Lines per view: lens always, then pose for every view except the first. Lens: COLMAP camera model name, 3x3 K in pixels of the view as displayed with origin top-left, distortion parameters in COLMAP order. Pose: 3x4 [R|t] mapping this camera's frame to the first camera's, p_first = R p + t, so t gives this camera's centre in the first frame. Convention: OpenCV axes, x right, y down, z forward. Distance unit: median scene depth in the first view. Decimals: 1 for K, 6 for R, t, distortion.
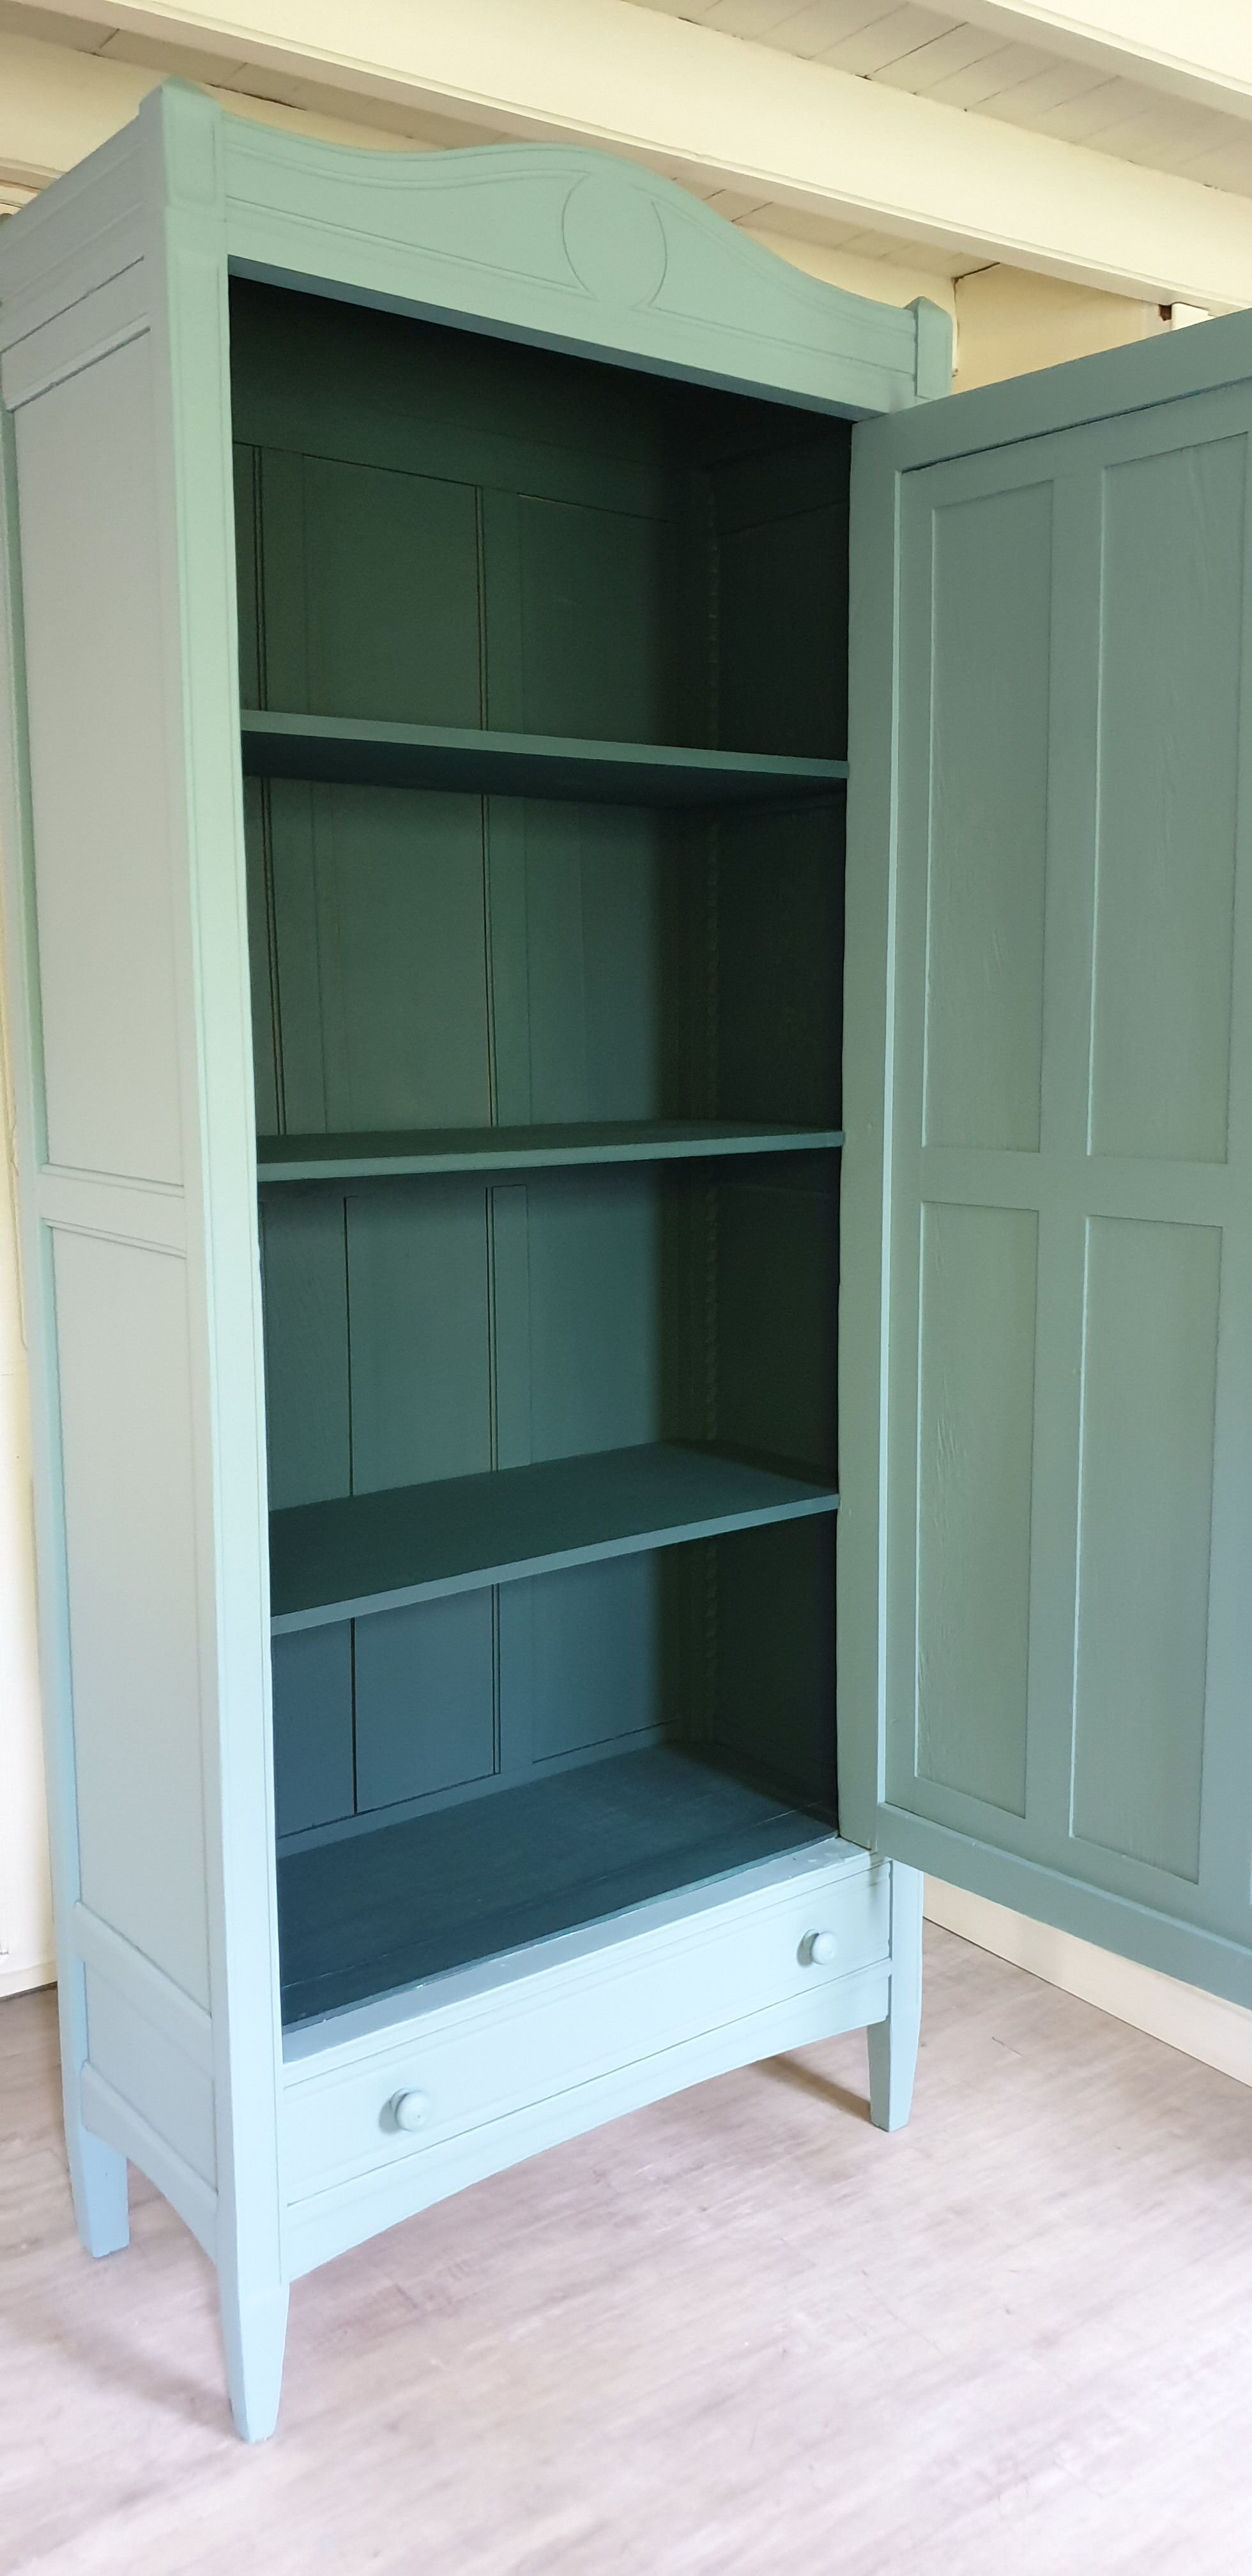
lens RADIAL K [[2009.8, 0, 653.1], [0, 2009.8, 1296.1], [0, 0, 1]] dist [0.002862, 0.007679]
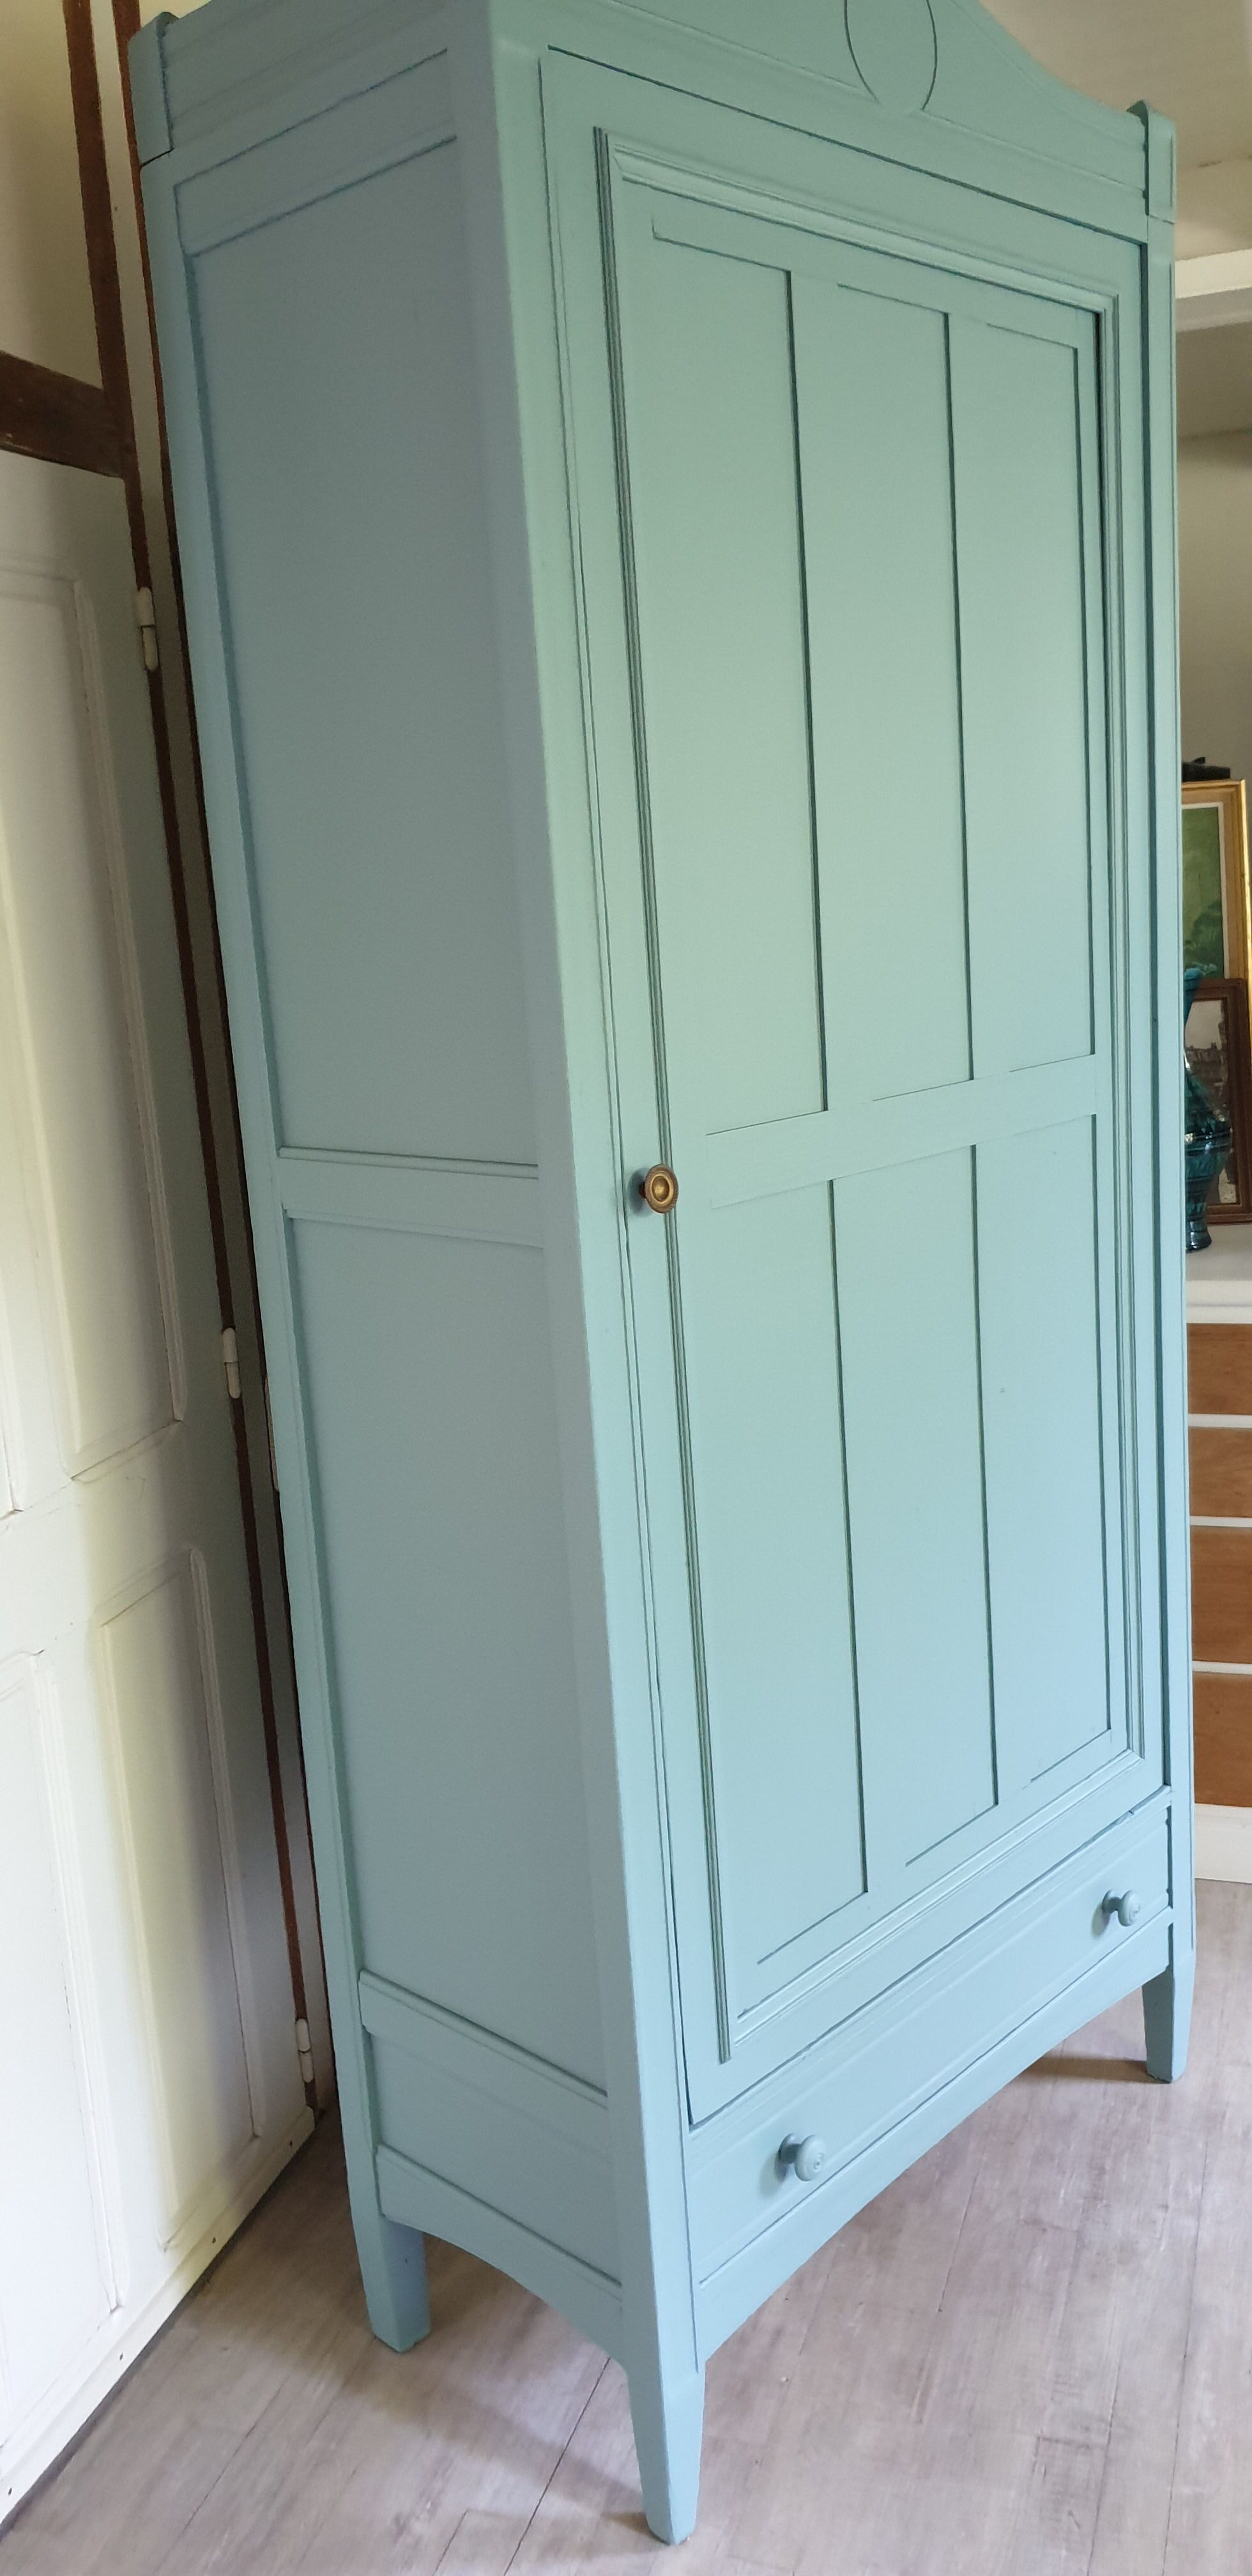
lens RADIAL K [[2018.0, 0, 626.0], [0, 2018.0, 1288.0], [0, 0, 1]] dist [-0.031164, 0.075873]
pose [[0.827437, -0.178664, 0.532379, -0.612671], [0.165418, 0.983521, 0.072969, -0.070549], [-0.536643, 0.027688, 0.843355, 0.352387]]
